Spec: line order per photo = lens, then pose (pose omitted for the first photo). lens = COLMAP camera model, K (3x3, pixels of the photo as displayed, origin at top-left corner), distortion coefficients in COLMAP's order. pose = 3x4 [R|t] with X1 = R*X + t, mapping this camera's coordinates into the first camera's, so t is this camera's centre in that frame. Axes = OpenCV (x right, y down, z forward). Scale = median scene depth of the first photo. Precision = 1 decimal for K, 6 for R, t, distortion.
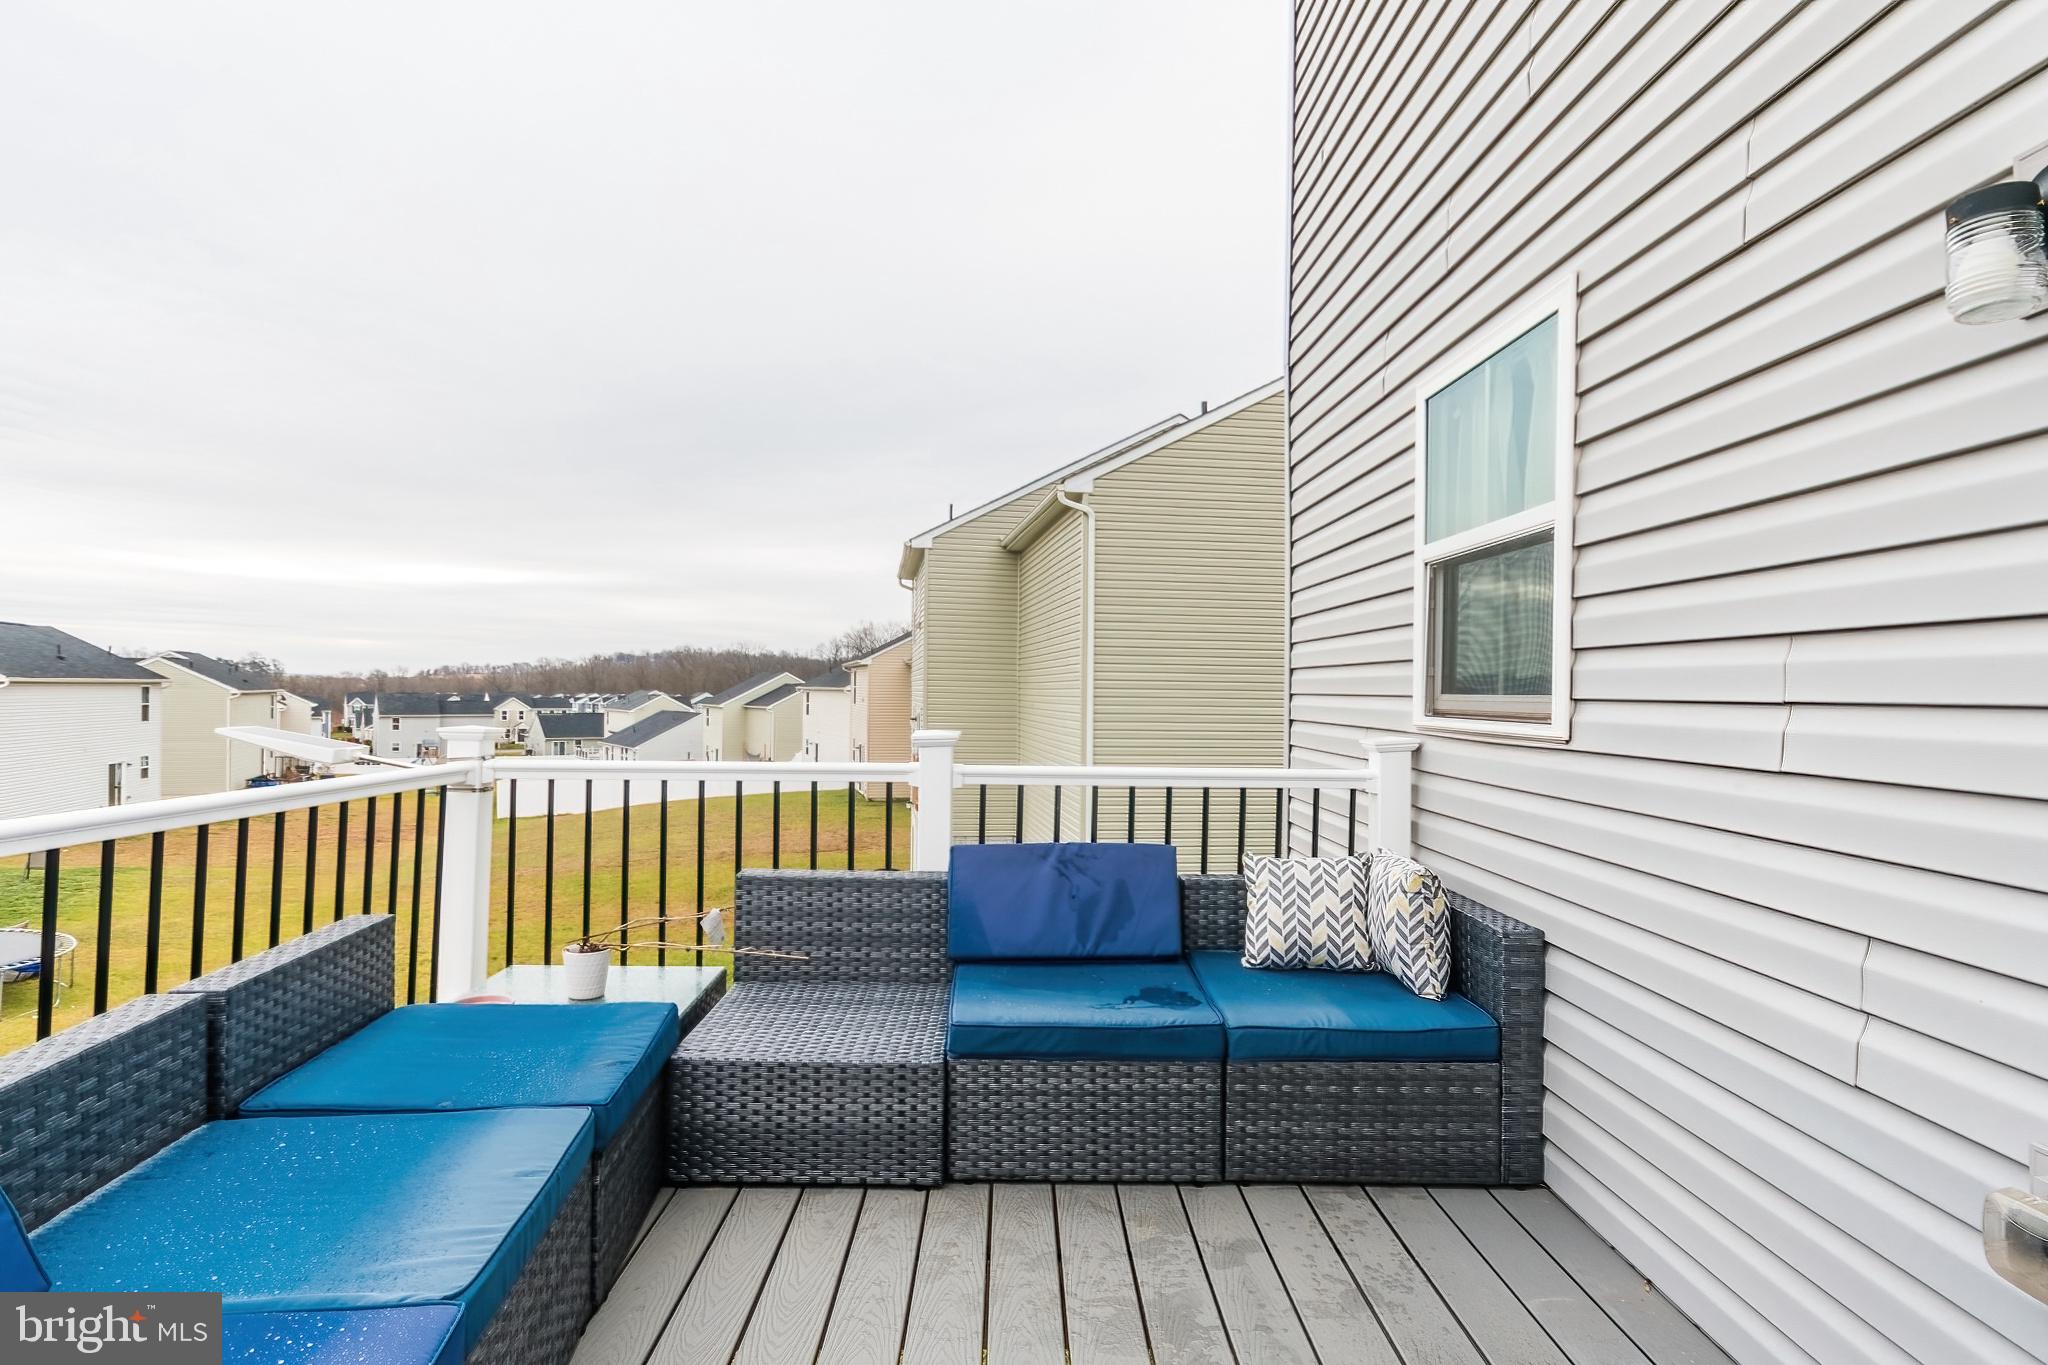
lens RADIAL K [[1060.6, 0, 1012.7], [0, 1060.6, 686.8], [0, 0, 1]] dist [-0.003789, -0.007878]
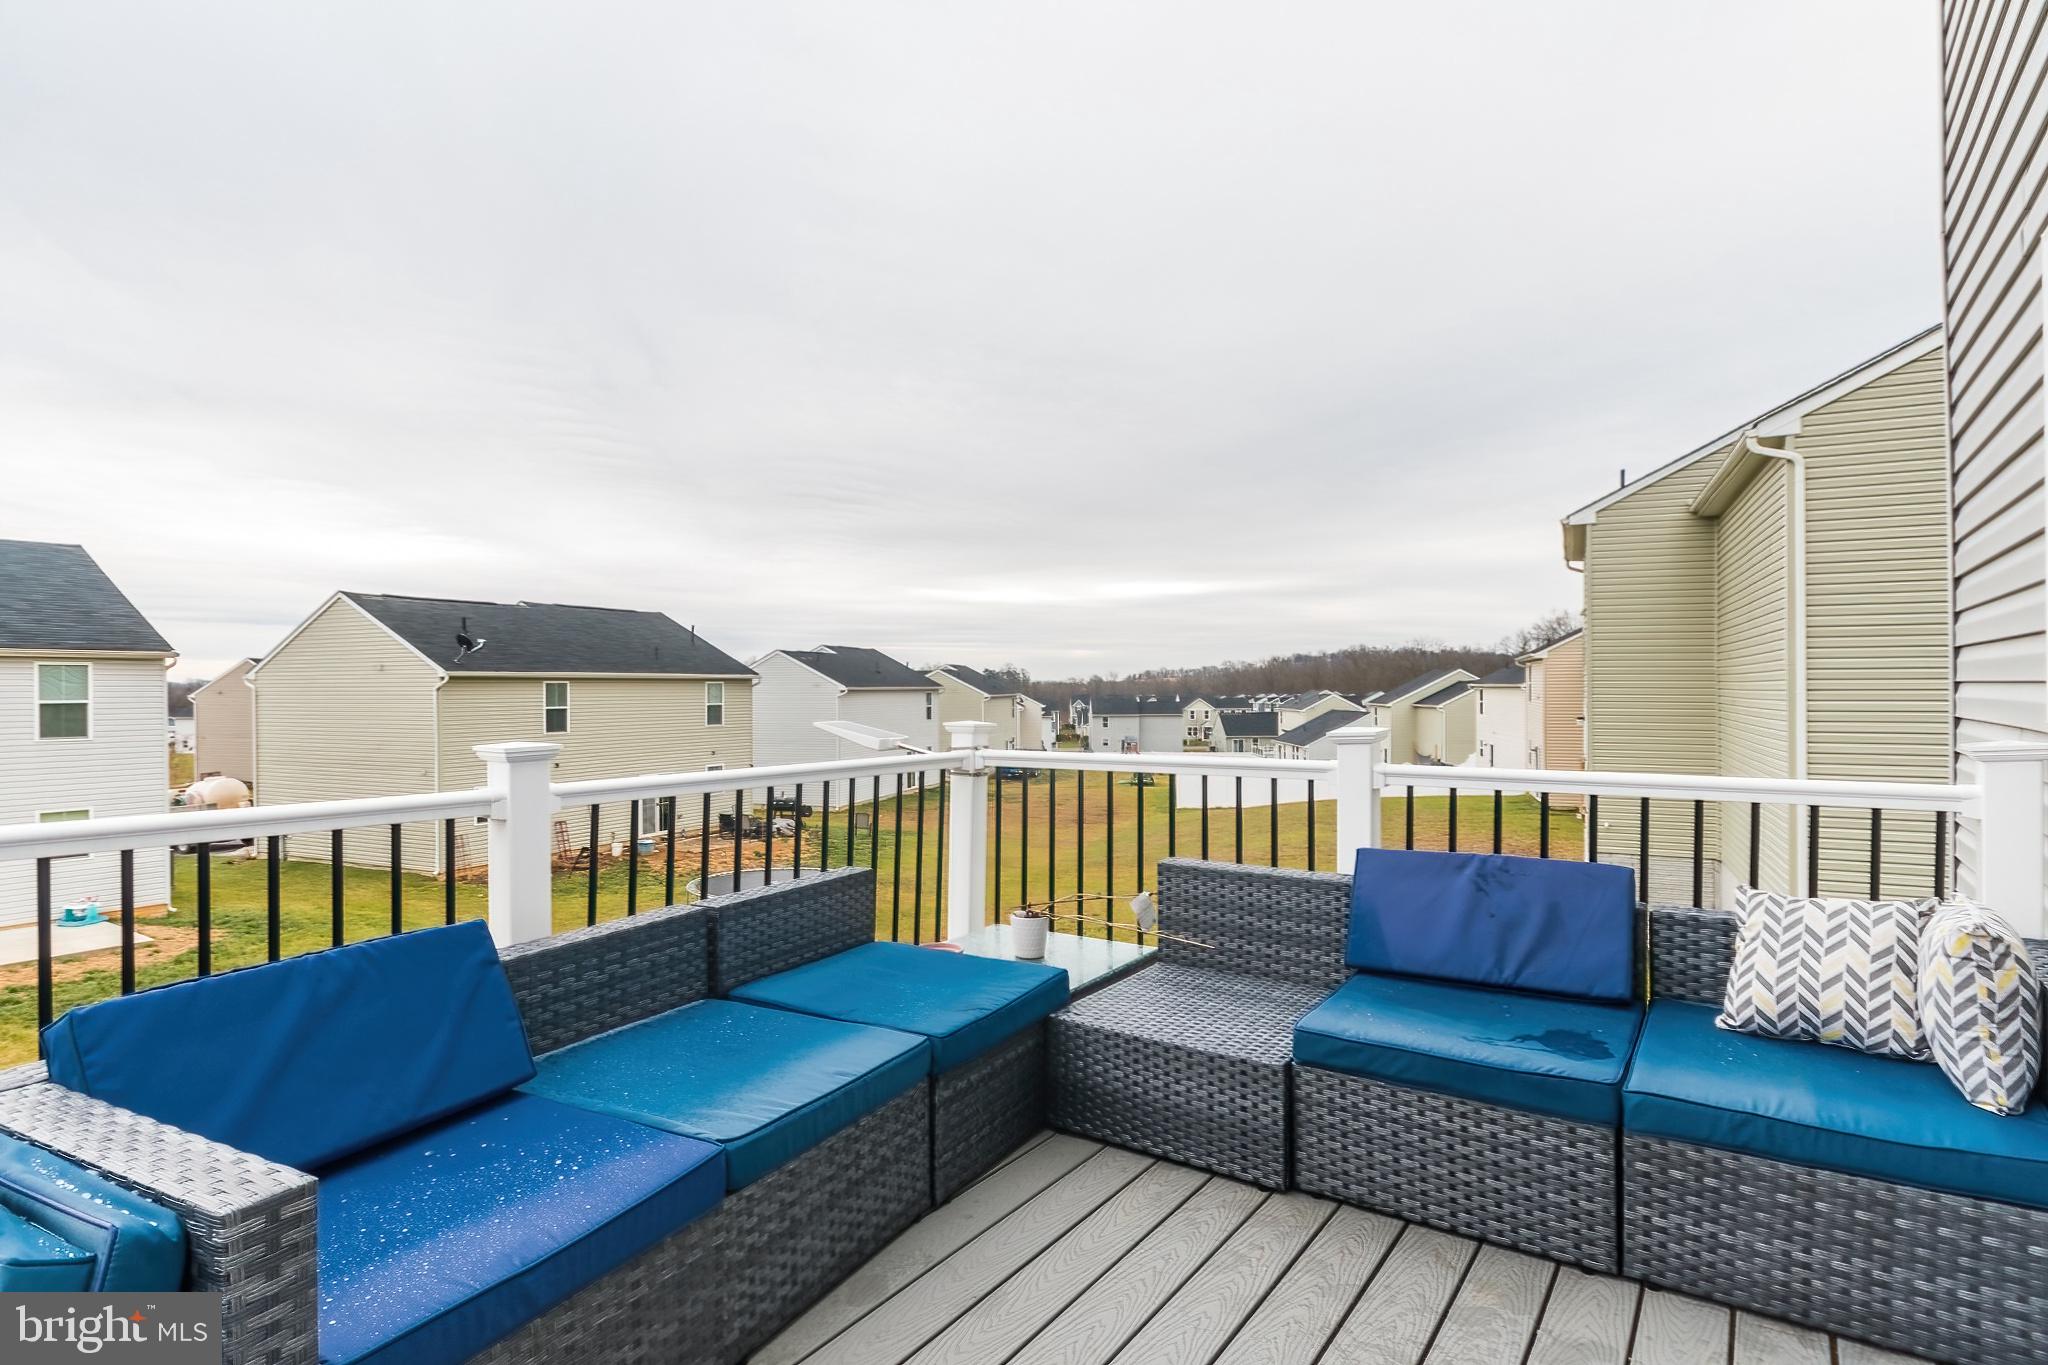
lens RADIAL K [[1060.6, 0, 1012.7], [0, 1060.6, 686.8], [0, 0, 1]] dist [-0.003789, -0.007878]
pose [[0.813110, -0.016041, -0.581889, 0.255035], [0.016276, 0.999856, -0.004819, 0.004988], [0.581883, -0.005552, 0.813254, 0.052444]]
